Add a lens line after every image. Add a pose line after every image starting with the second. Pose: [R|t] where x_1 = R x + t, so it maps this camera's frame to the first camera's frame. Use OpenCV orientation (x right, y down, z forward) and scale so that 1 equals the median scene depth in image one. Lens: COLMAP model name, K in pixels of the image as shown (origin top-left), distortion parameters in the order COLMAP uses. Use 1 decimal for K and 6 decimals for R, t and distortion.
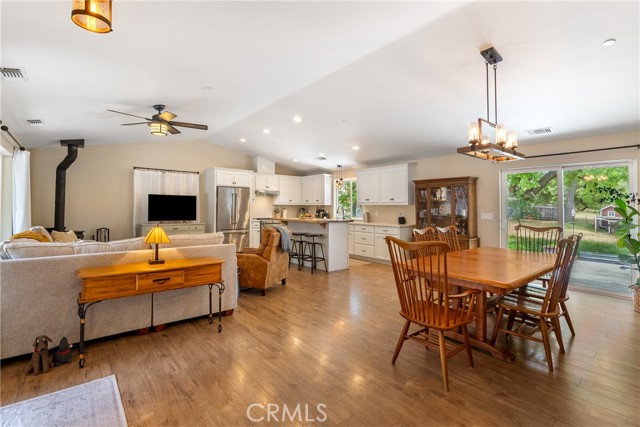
lens RADIAL K [[296.6, 0, 321.6], [0, 296.6, 203.5], [0, 0, 1]] dist [-0.001392, -0.000140]
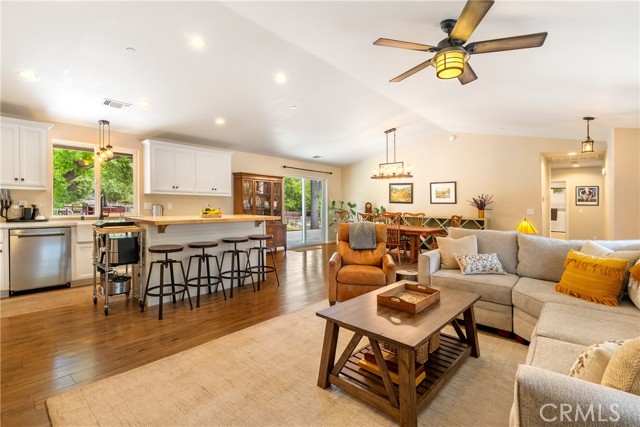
lens RADIAL K [[302.5, 0, 321.3], [0, 302.5, 195.4], [0, 0, 1]] dist [0.000781, 0.000490]
pose [[-0.144564, 0.013017, 0.989410, -0.627726], [-0.030846, 0.999368, -0.017655, 0.009473], [-0.989015, -0.033071, -0.144071, 0.763417]]
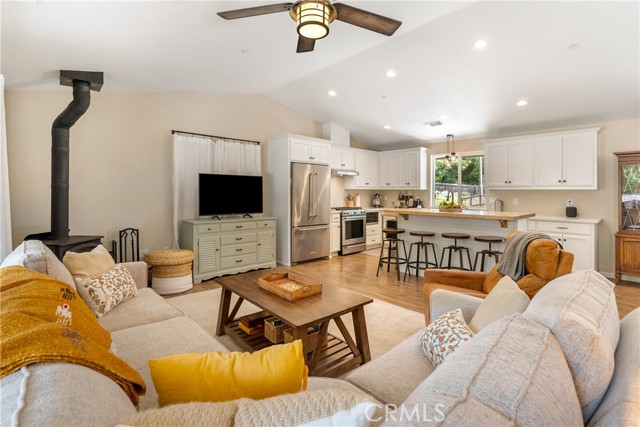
lens RADIAL K [[302.5, 0, 321.3], [0, 302.5, 195.4], [0, 0, 1]] dist [0.000781, 0.000490]
pose [[0.998746, -0.002827, 0.049982, -0.324183], [0.001514, 0.999653, 0.026287, -0.000788], [-0.050039, -0.026178, 0.998404, 0.312594]]
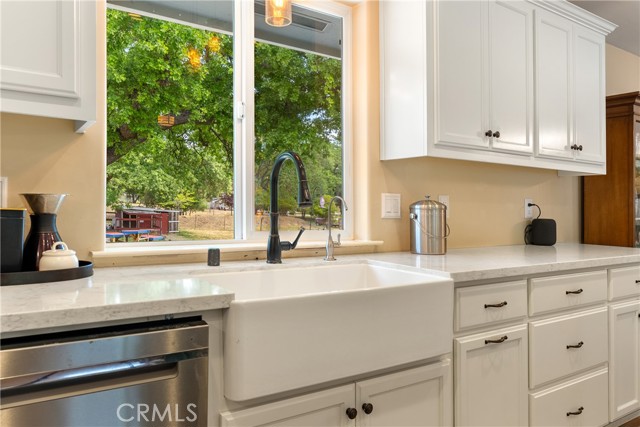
lens RADIAL K [[471.6, 0, 319.8], [0, 471.6, 201.8], [0, 0, 1]] dist [-0.002764, -0.001673]
pose [[0.105948, 0.000755, 0.994371, -0.157711], [-0.029102, 0.999574, 0.002342, 0.032517], [-0.993946, -0.029186, 0.105925, 1.084099]]
